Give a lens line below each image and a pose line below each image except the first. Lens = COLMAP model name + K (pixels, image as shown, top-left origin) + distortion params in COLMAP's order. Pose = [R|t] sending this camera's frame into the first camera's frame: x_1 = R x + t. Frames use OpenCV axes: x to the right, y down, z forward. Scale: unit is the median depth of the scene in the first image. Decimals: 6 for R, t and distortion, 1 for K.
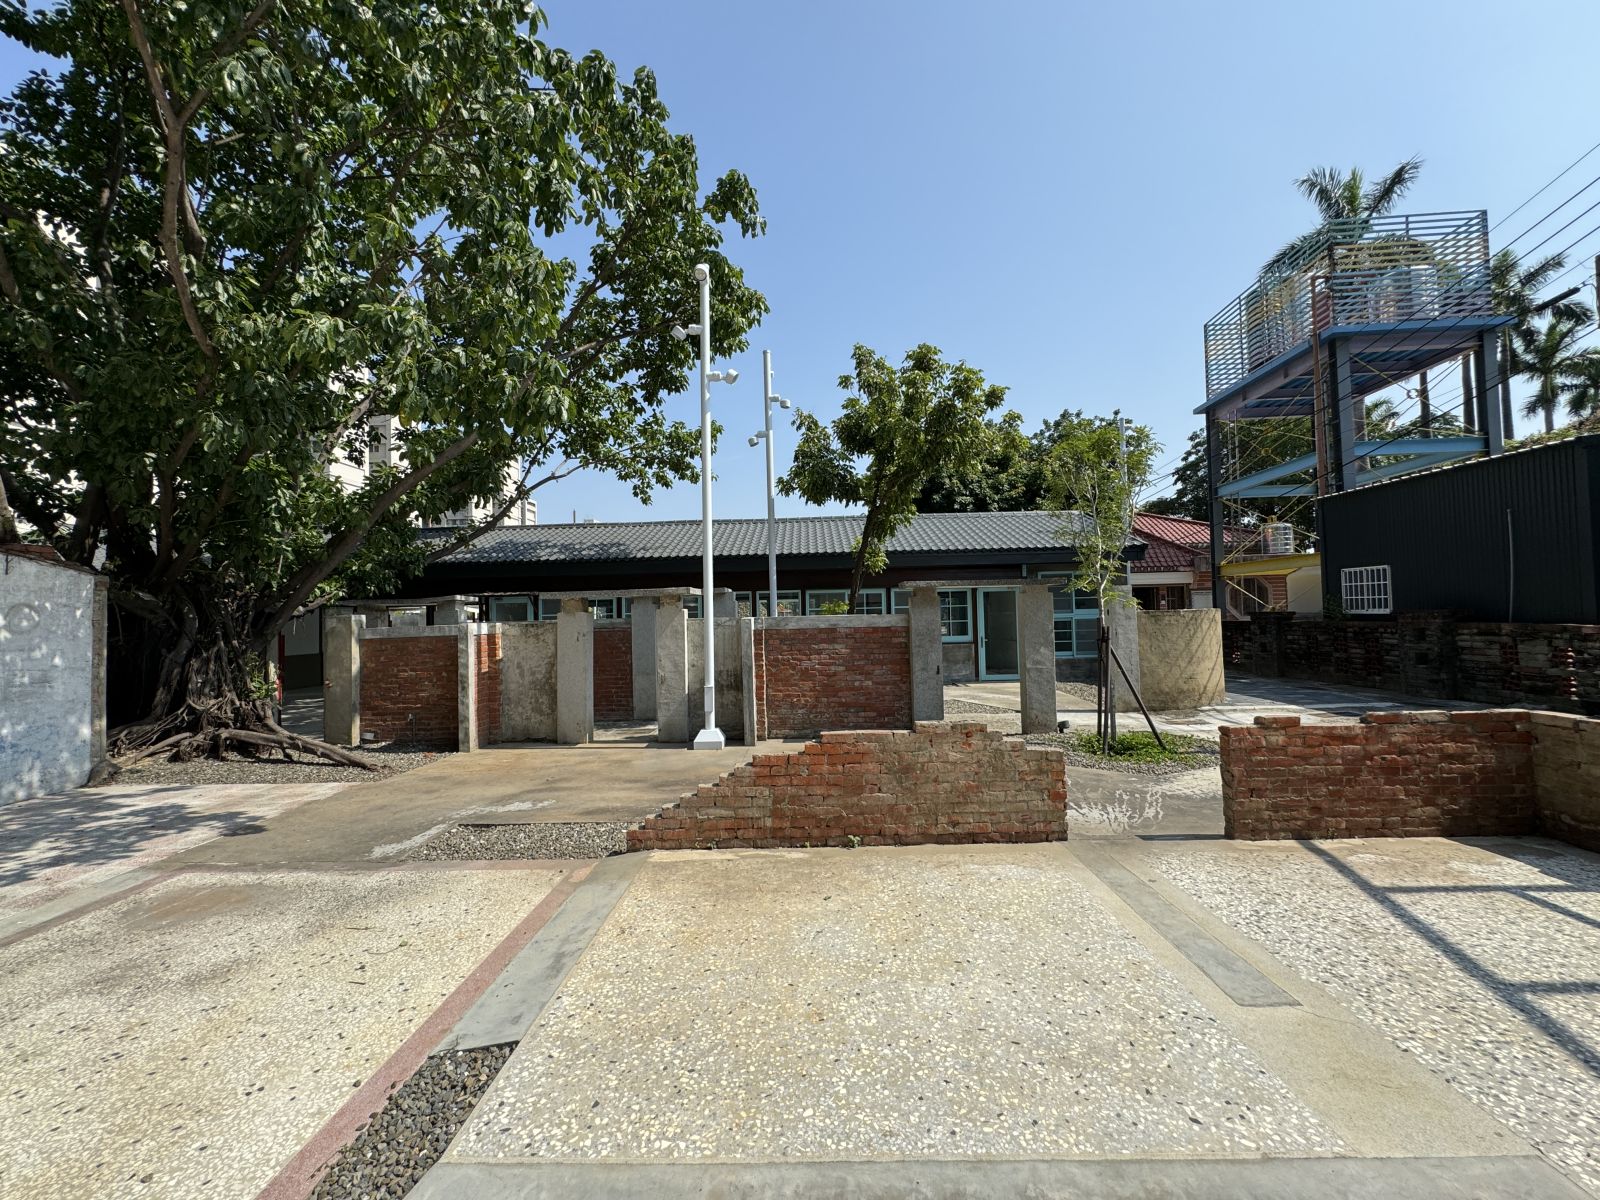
lens RADIAL K [[633.1, 0, 798.2], [0, 633.1, 599.8], [0, 0, 1]] dist [0.002085, 0.000574]
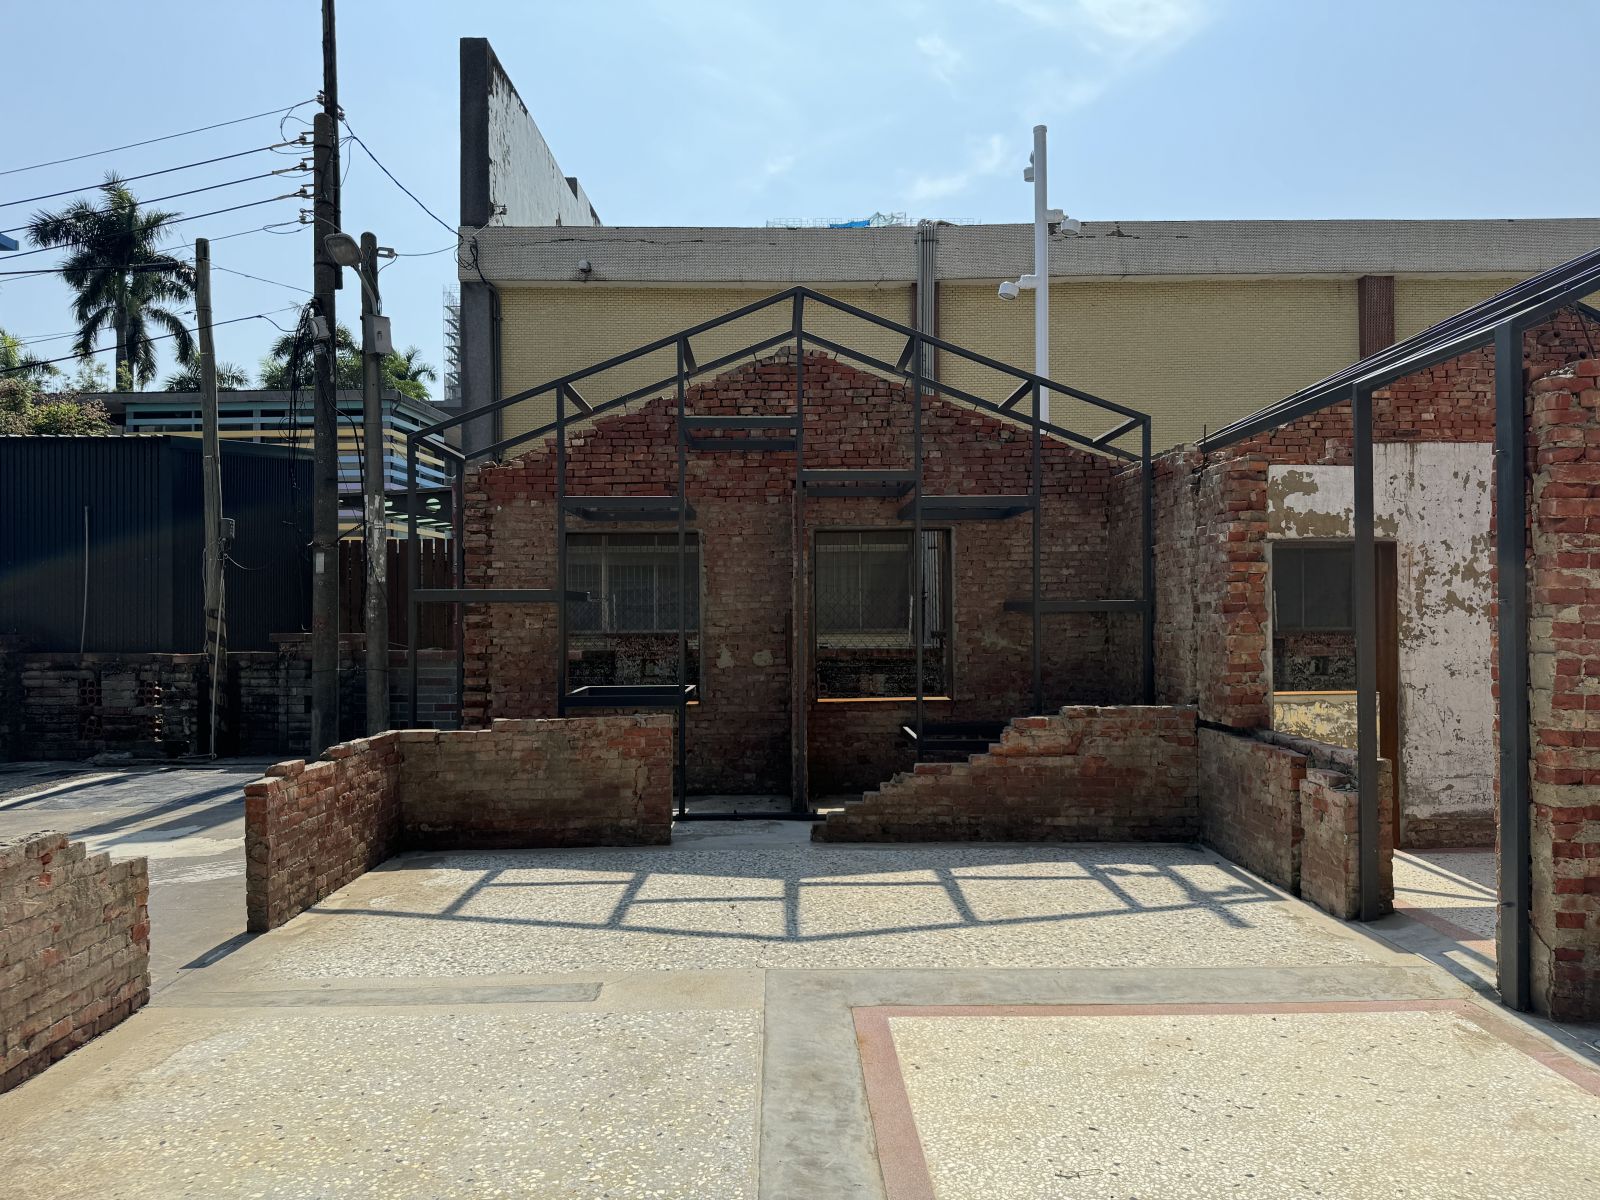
lens RADIAL K [[1108.4, 0, 797.3], [0, 1108.4, 604.2], [0, 0, 1]] dist [-0.007309, -0.004959]
pose [[-0.021112, 0.036307, 0.999118, -0.683040], [-0.018787, 0.999150, -0.036705, 0.025721], [-0.999601, -0.019546, -0.020412, 0.418524]]
